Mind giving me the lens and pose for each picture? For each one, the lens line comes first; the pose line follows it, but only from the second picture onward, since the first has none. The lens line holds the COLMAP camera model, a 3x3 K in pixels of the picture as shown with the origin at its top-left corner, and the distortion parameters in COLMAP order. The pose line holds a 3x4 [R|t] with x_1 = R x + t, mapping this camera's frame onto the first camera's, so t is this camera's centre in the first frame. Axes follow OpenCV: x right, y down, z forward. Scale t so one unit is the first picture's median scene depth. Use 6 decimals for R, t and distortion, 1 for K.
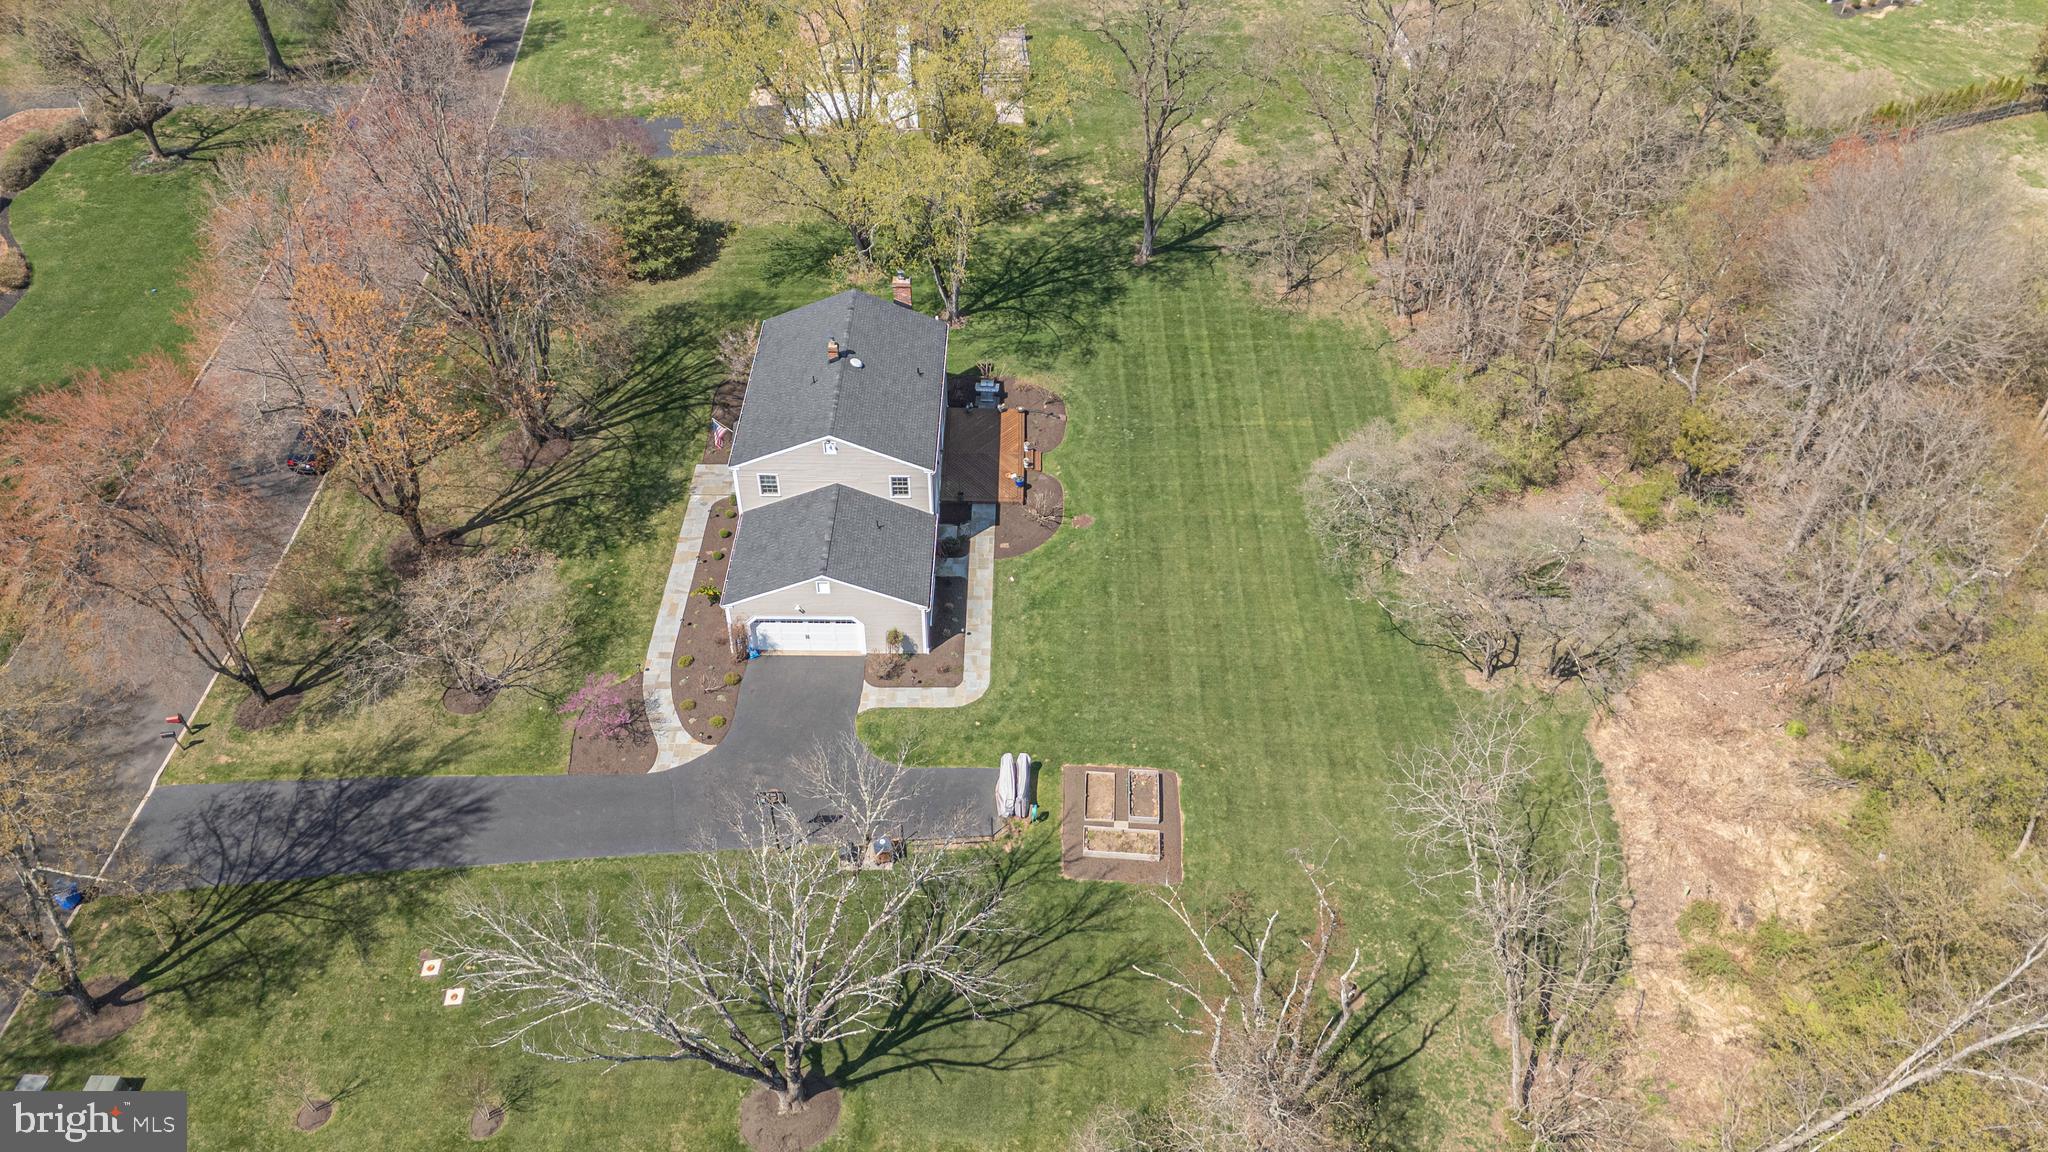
lens RADIAL K [[1496.5, 0, 1030.3], [0, 1496.5, 580.0], [0, 0, 1]] dist [0.072376, -0.081917]
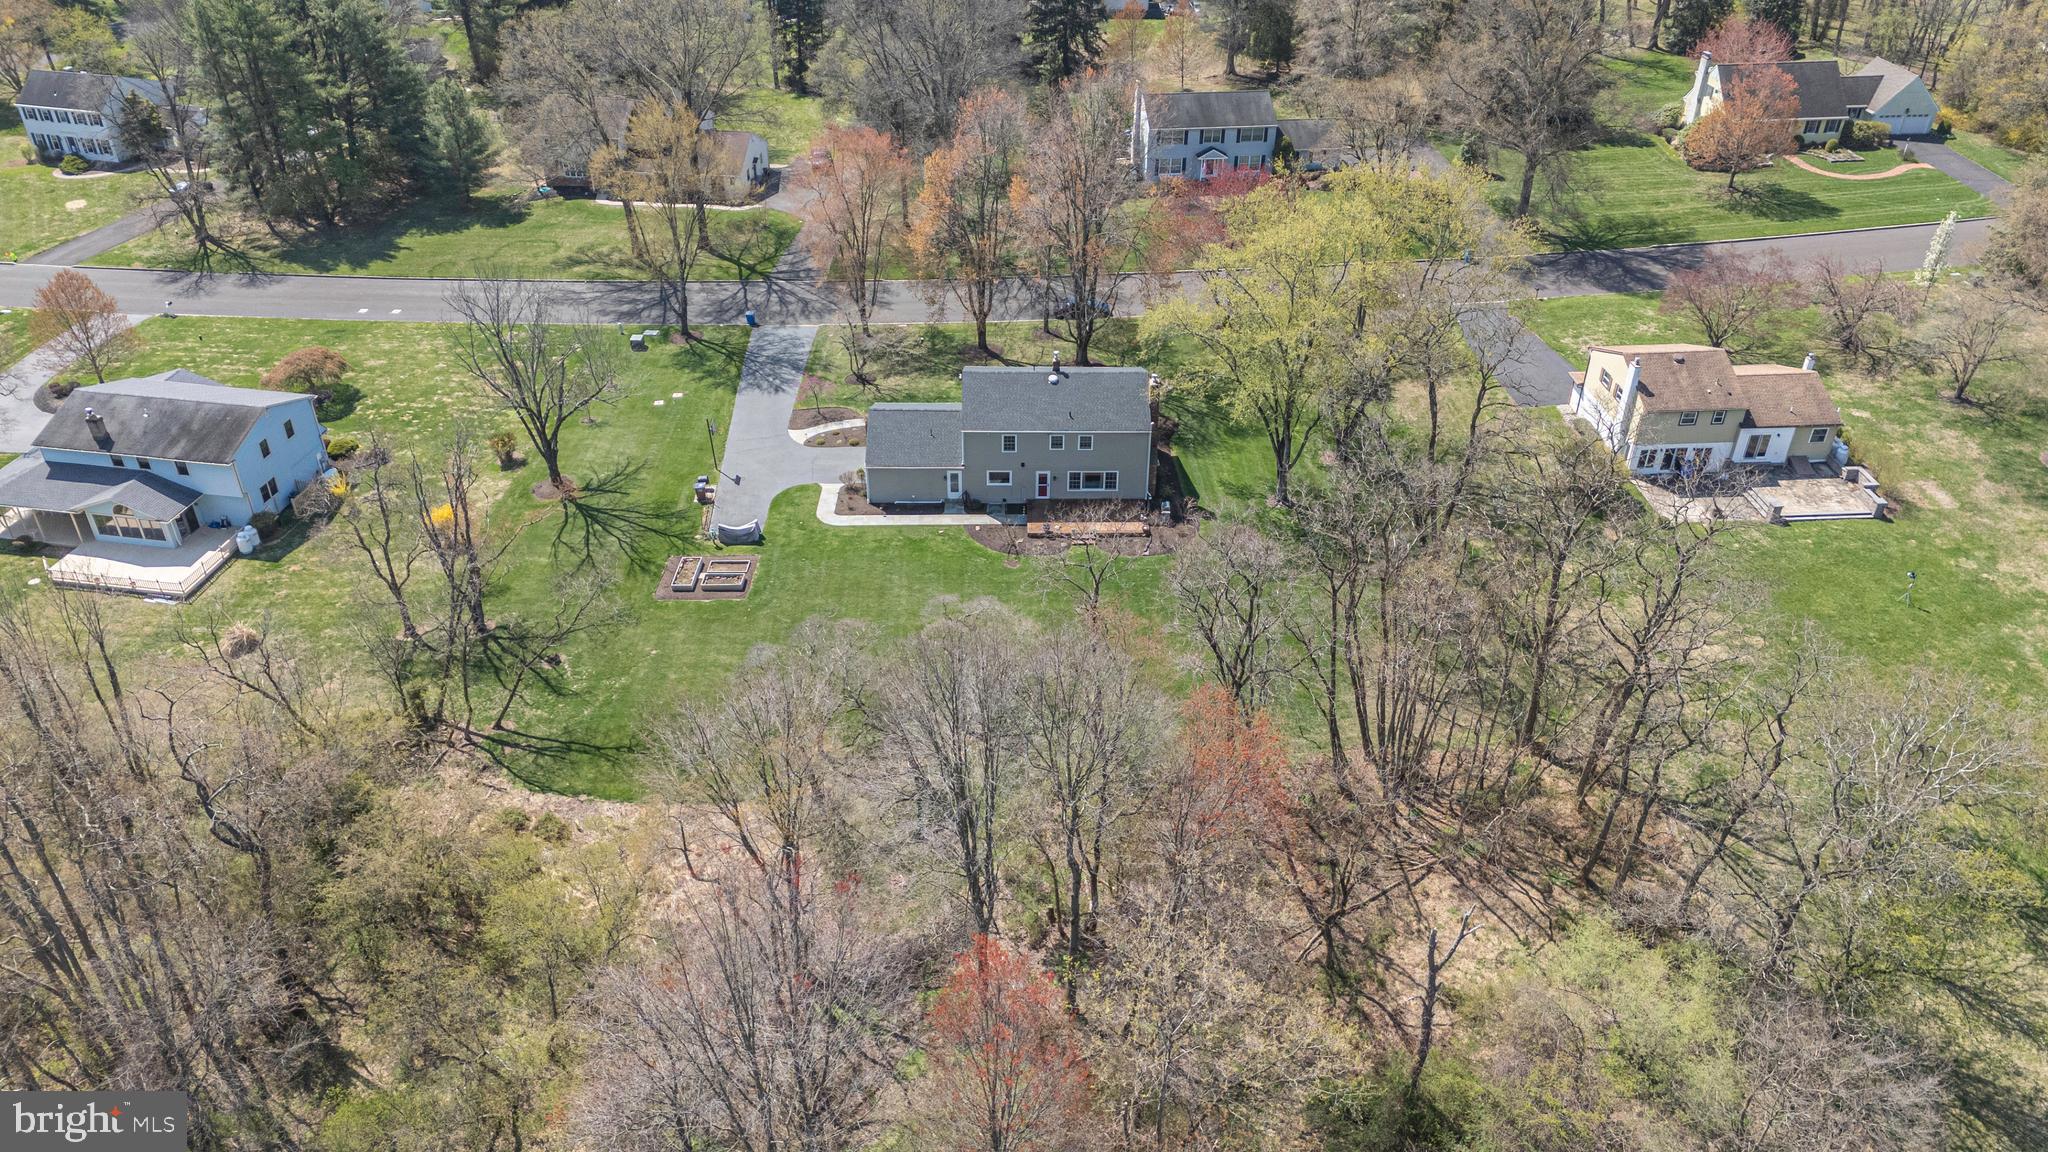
lens RADIAL K [[1496.5, 0, 1030.3], [0, 1496.5, 580.0], [0, 0, 1]] dist [0.072376, -0.081917]
pose [[0.021836, 0.545374, -0.837908, 1.257936], [-0.680757, 0.621906, 0.387043, -0.605345], [0.732184, 0.561960, 0.384847, 0.615881]]
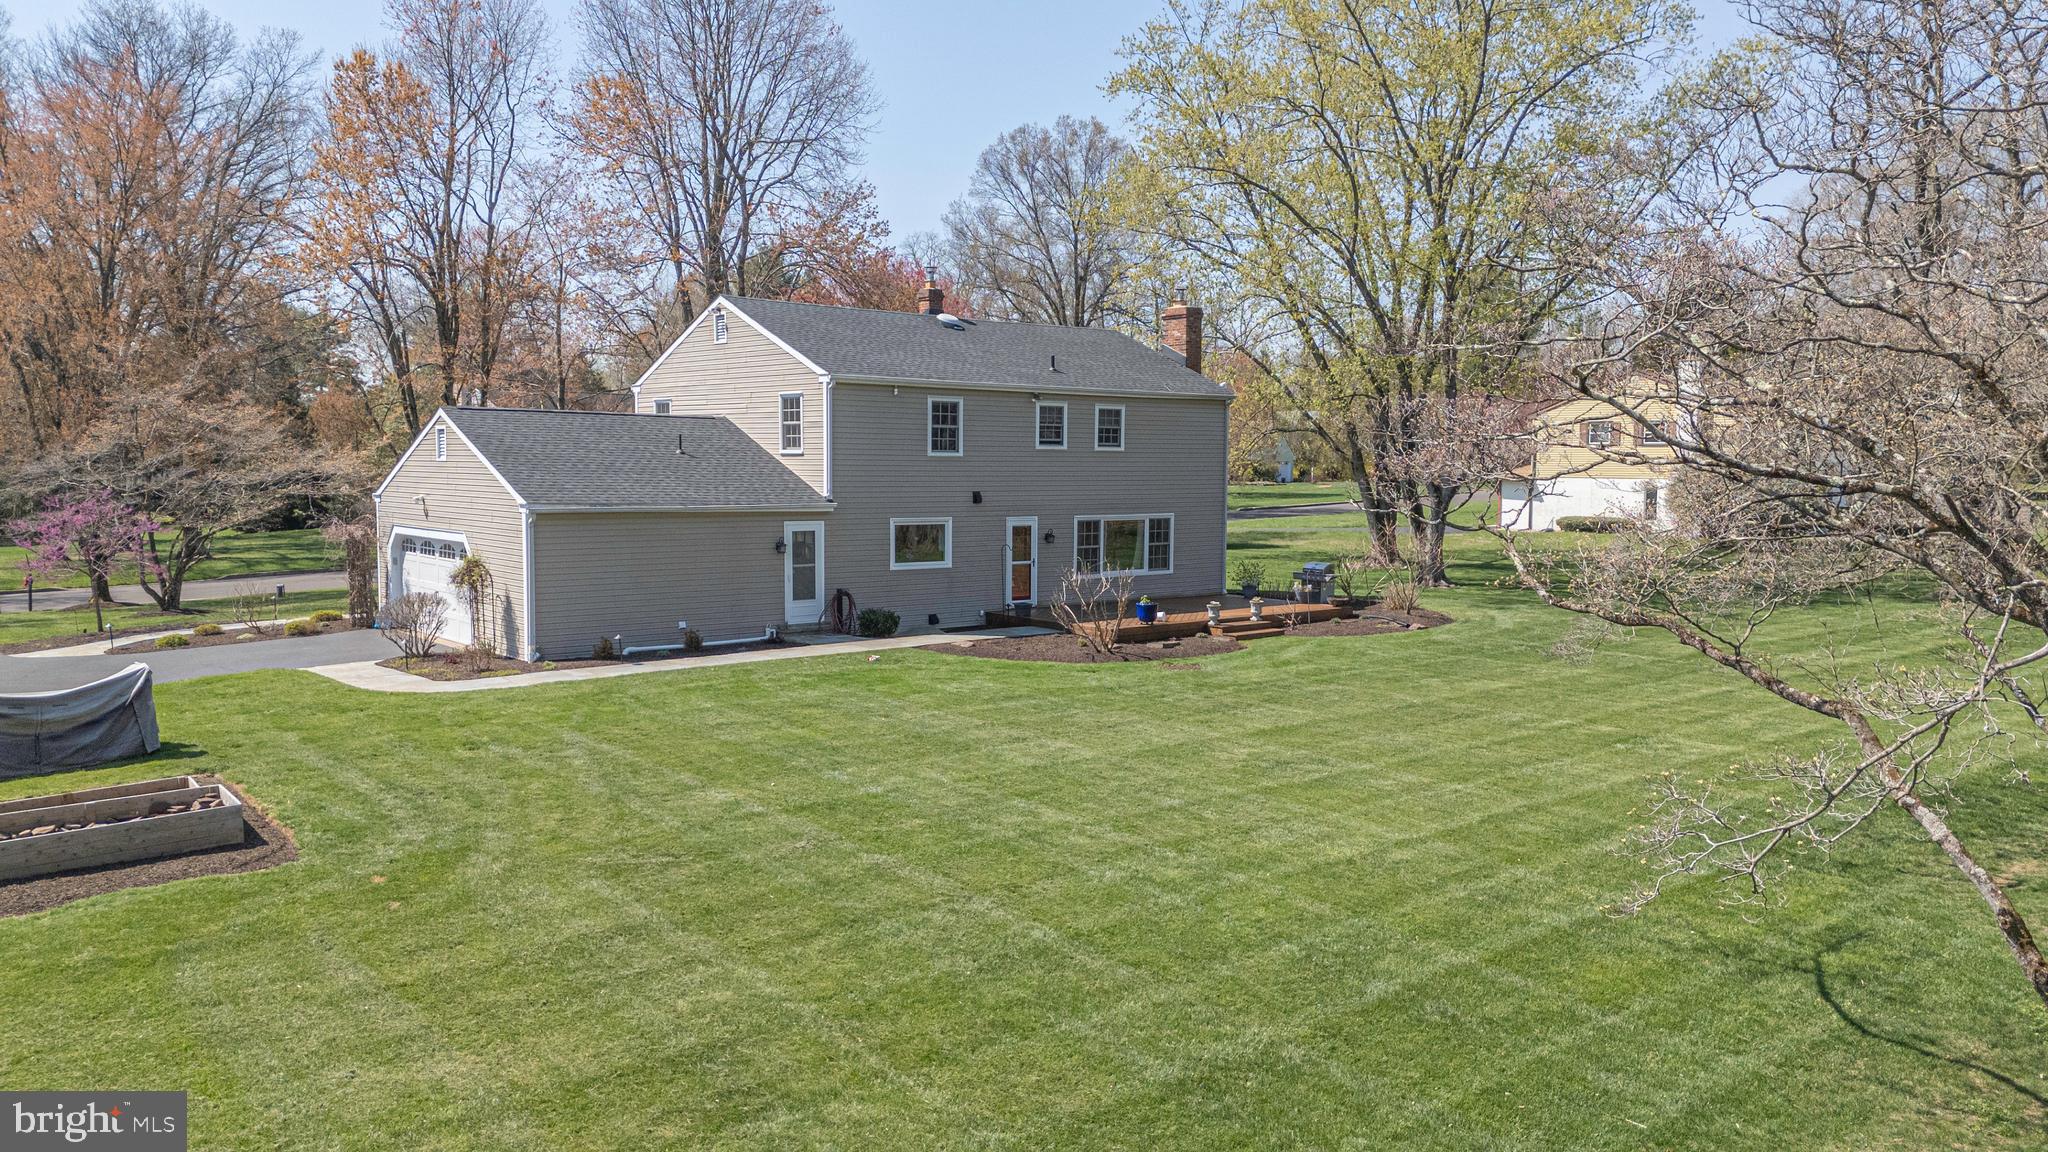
lens RADIAL K [[1503.8, 0, 1028.5], [0, 1503.8, 564.3], [0, 0, 1]] dist [0.070549, -0.061493]
pose [[0.644417, 0.046007, -0.763289, 0.341155], [-0.514349, 0.764710, -0.388154, 0.122441], [0.565837, 0.642730, 0.516456, 0.881531]]
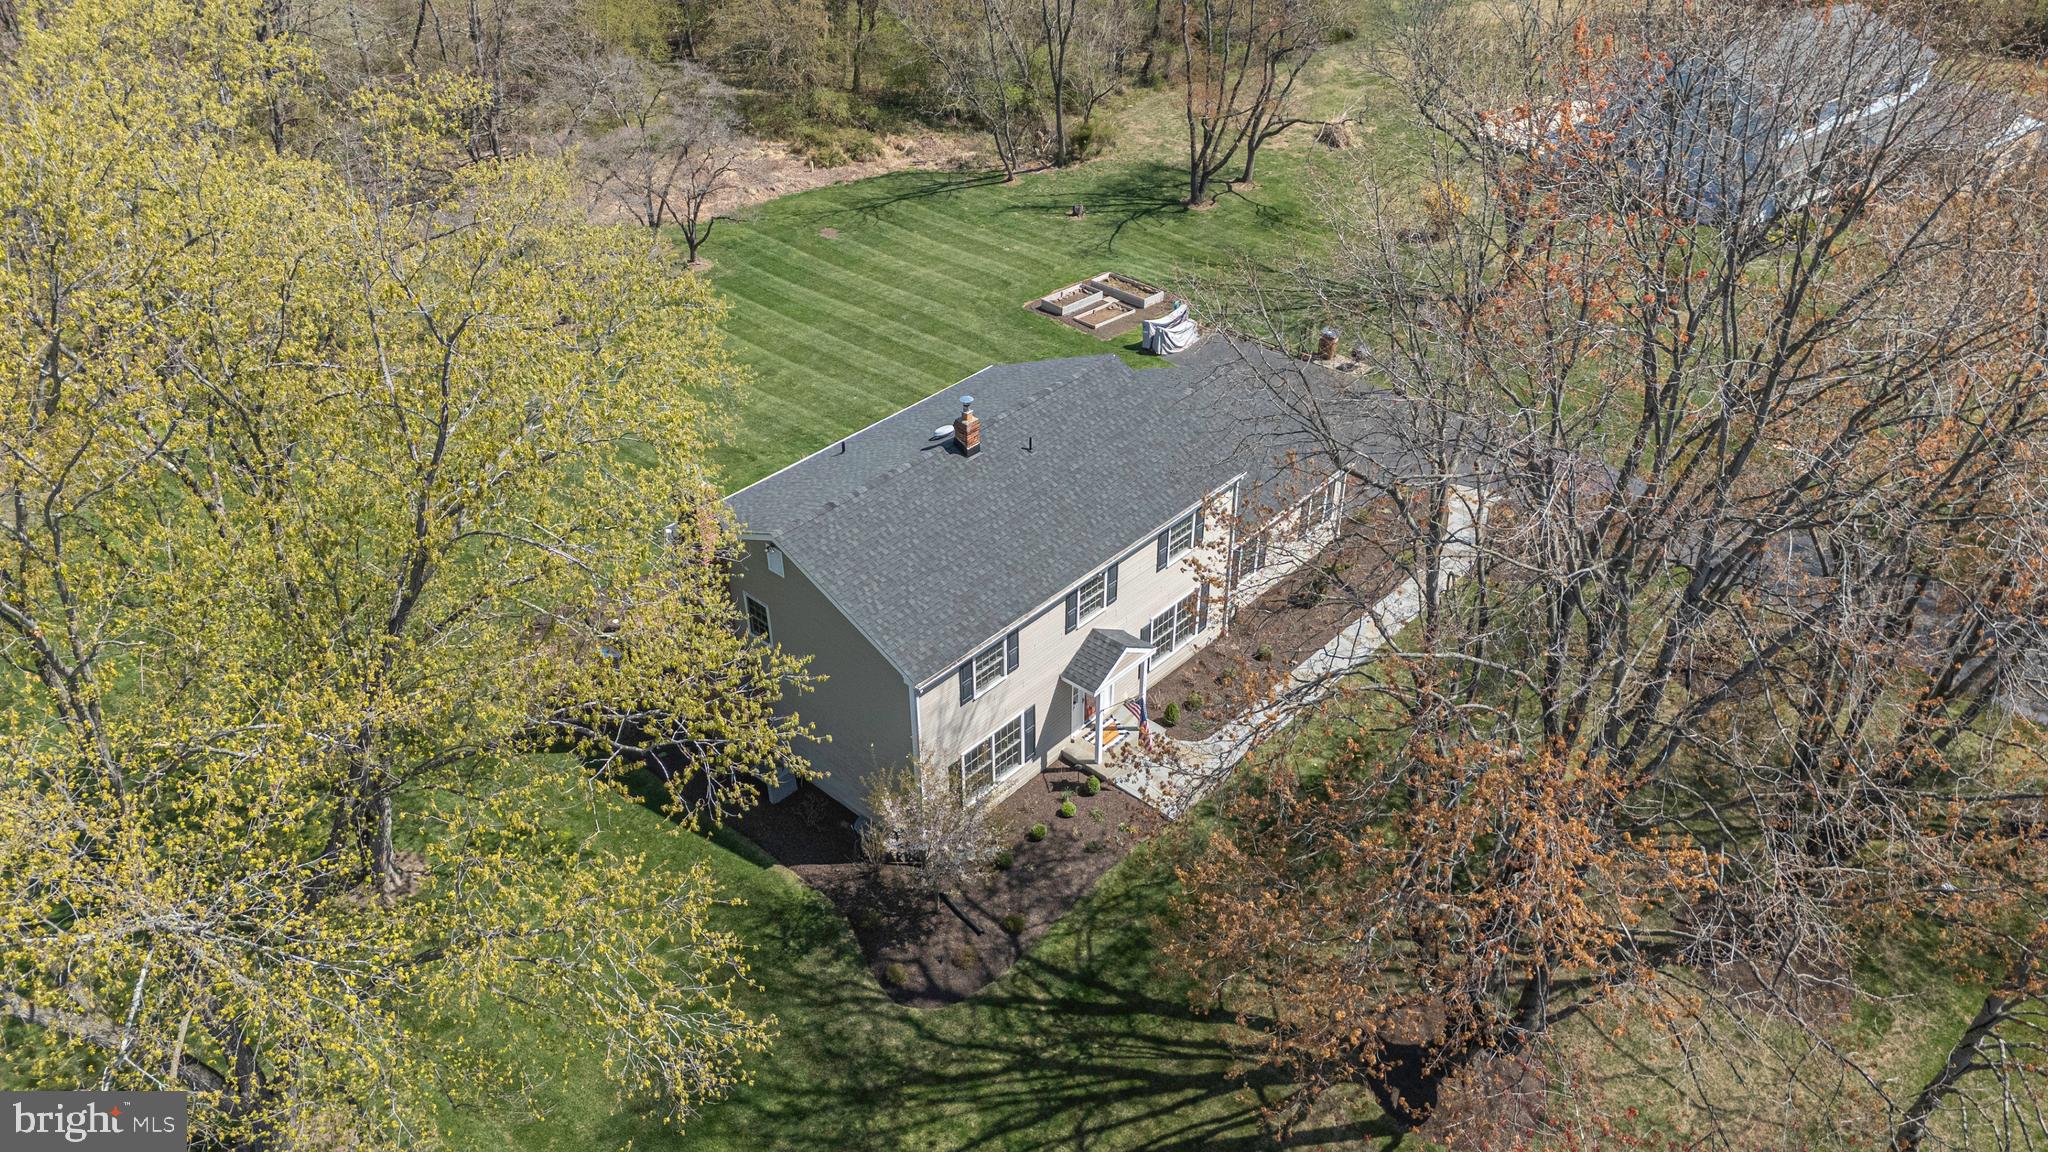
lens RADIAL K [[1496.5, 0, 1030.3], [0, 1496.5, 580.0], [0, 0, 1]] dist [0.072376, -0.081917]
pose [[-0.744102, -0.387245, 0.544383, -0.498633], [0.450322, 0.311177, 0.836887, -0.620611], [-0.493480, 0.867877, -0.057163, 1.171664]]
